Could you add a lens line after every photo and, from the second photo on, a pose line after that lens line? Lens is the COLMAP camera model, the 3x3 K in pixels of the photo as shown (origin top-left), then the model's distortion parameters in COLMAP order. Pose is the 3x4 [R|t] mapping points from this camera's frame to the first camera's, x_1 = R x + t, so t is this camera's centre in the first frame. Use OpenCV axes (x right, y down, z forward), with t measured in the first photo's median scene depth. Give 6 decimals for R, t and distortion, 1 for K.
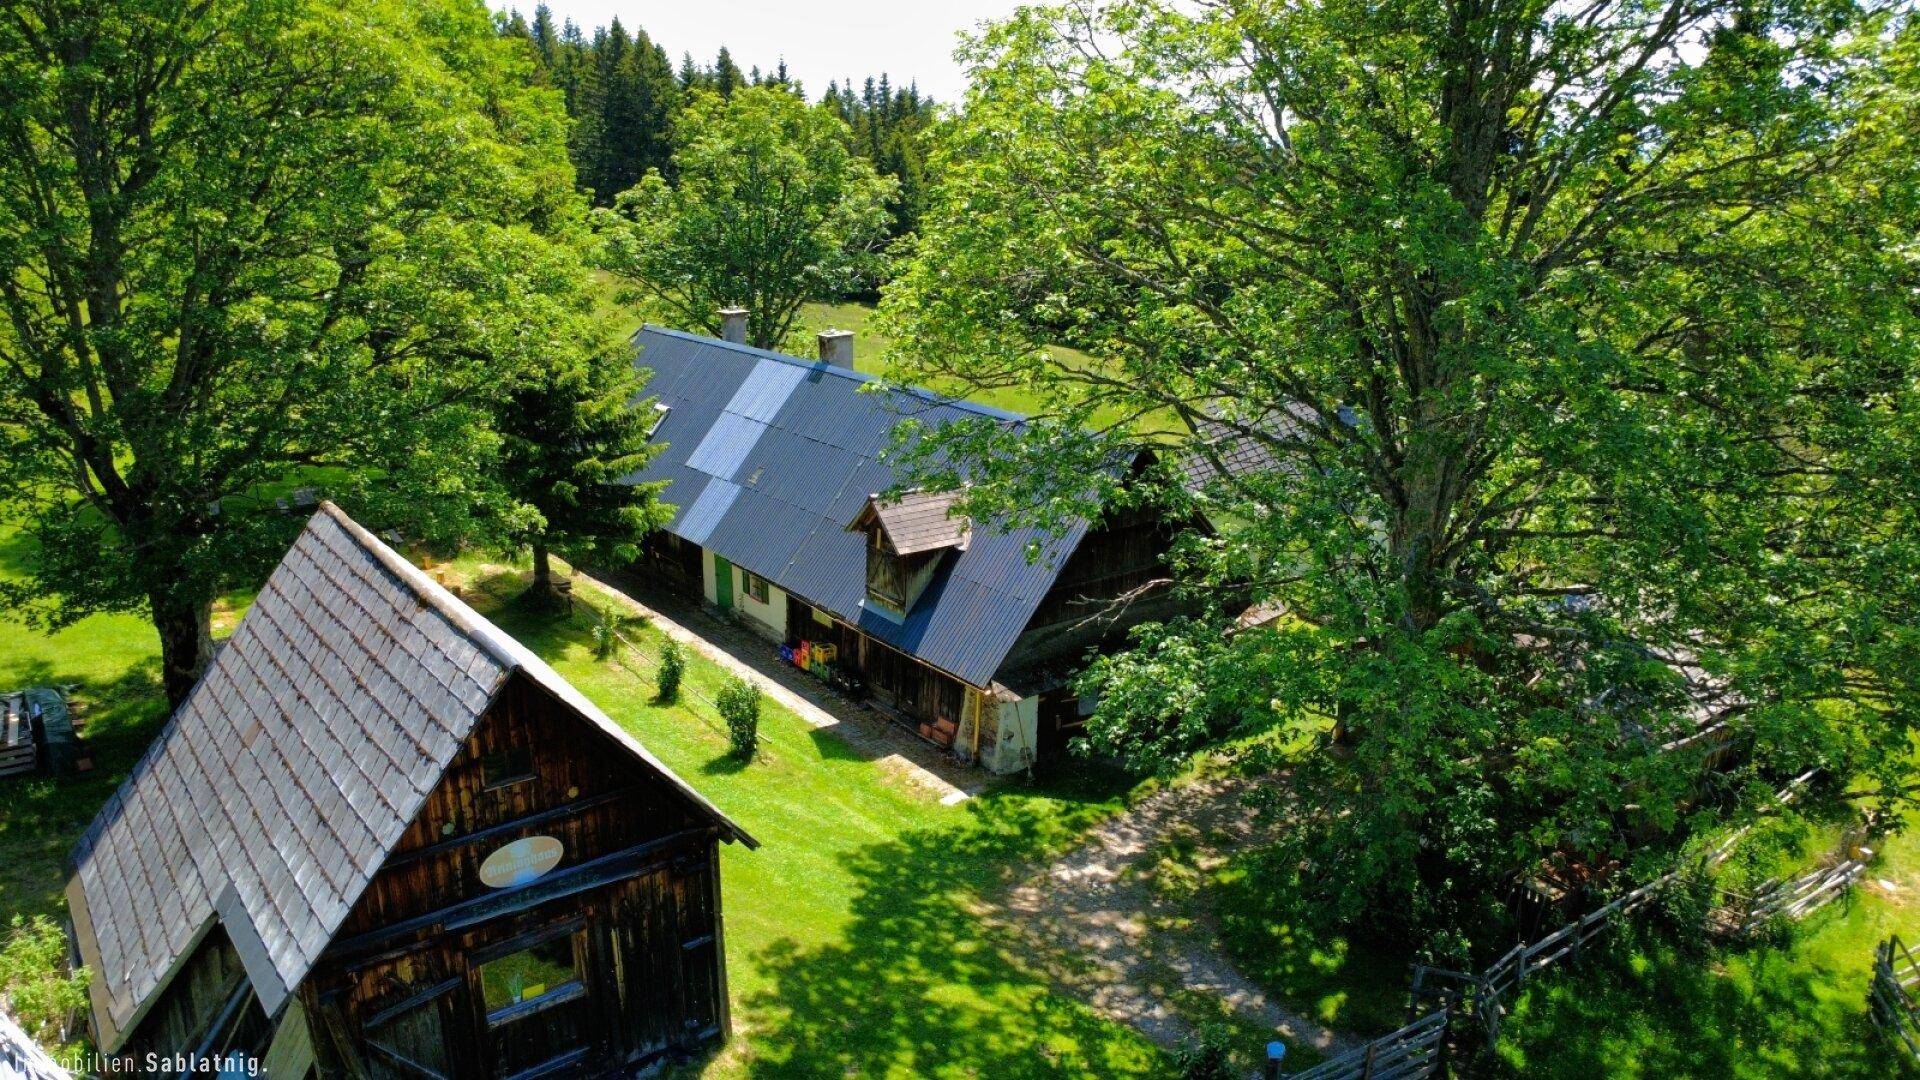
lens RADIAL K [[1421.2, 0, 949.0], [0, 1421.2, 552.3], [0, 0, 1]] dist [-0.022987, 0.010121]
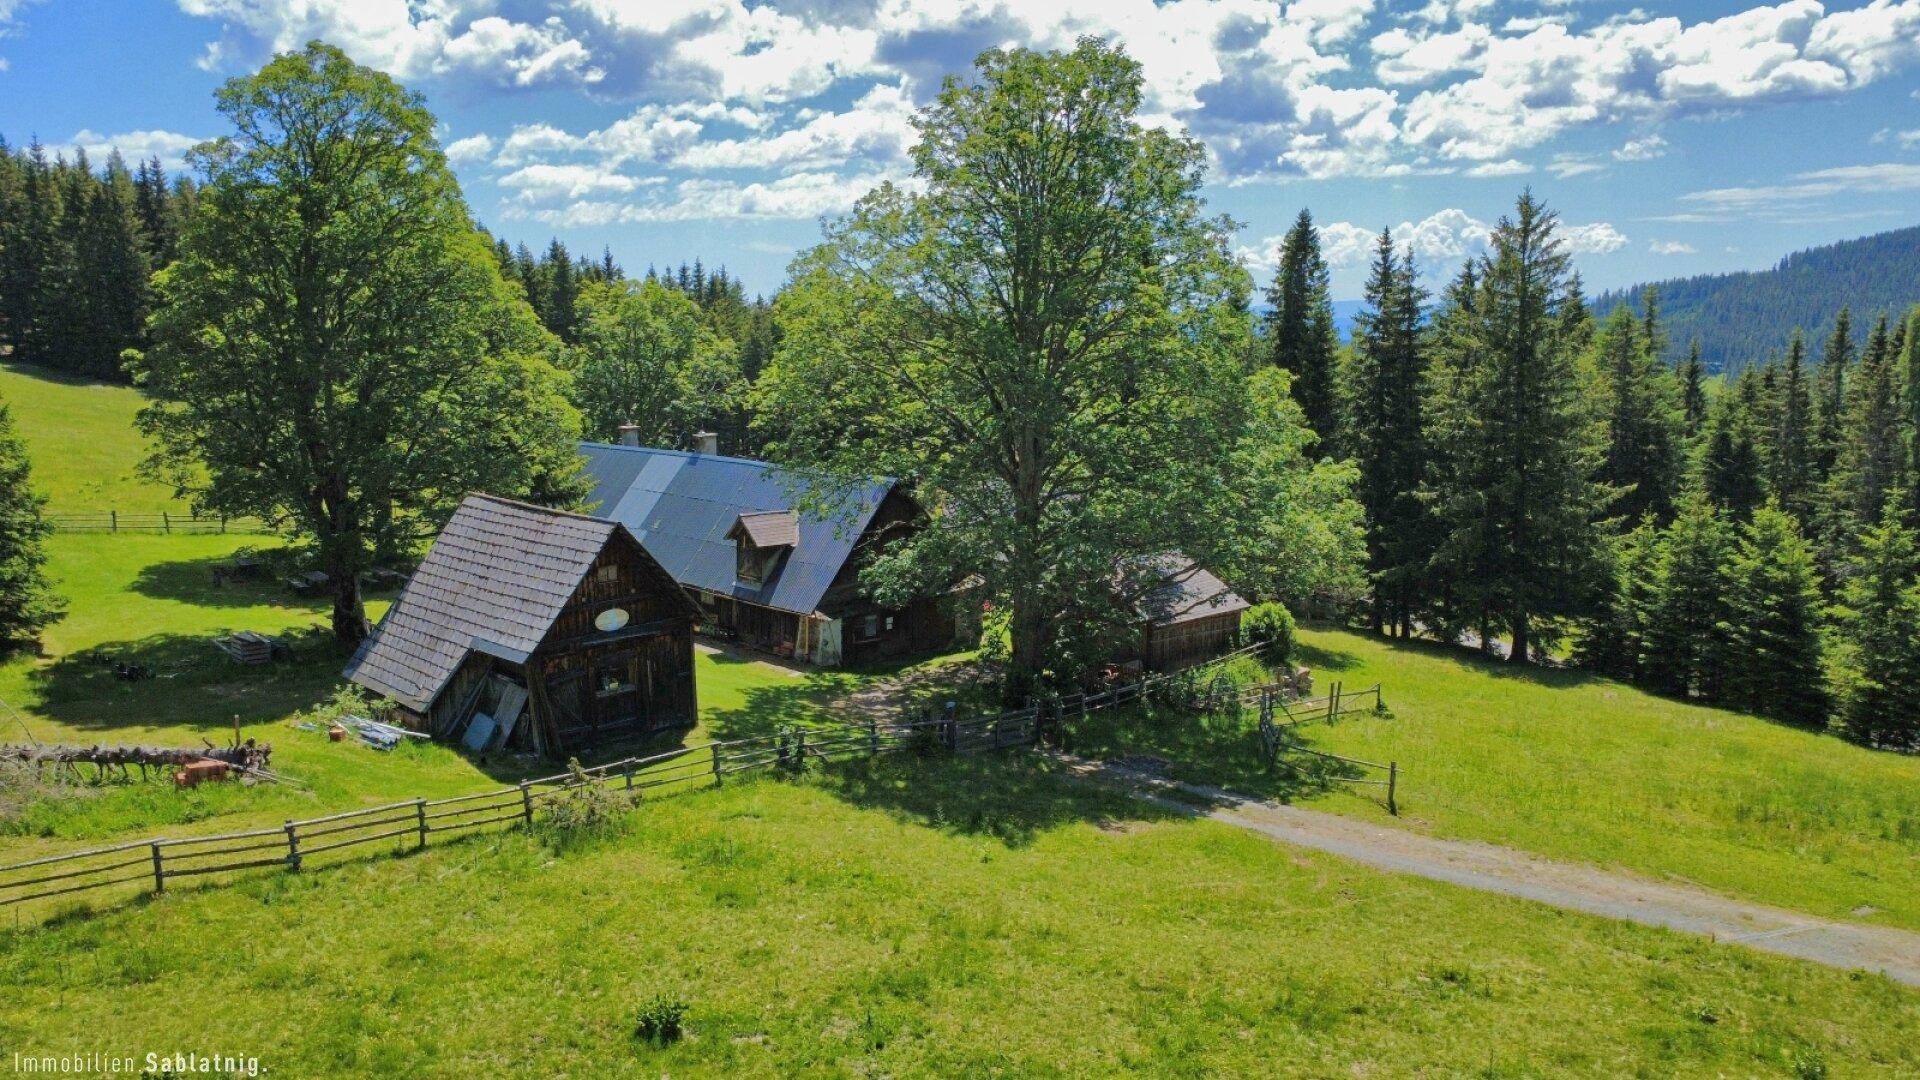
lens RADIAL K [[1421.2, 0, 970.9], [0, 1421.2, 536.9], [0, 0, 1]] dist [-0.022987, 0.010121]
pose [[0.987795, -0.031349, 0.152574, -0.043800], [0.051046, 0.990596, -0.126944, 0.228504], [-0.147159, 0.133183, 0.980105, -0.748092]]
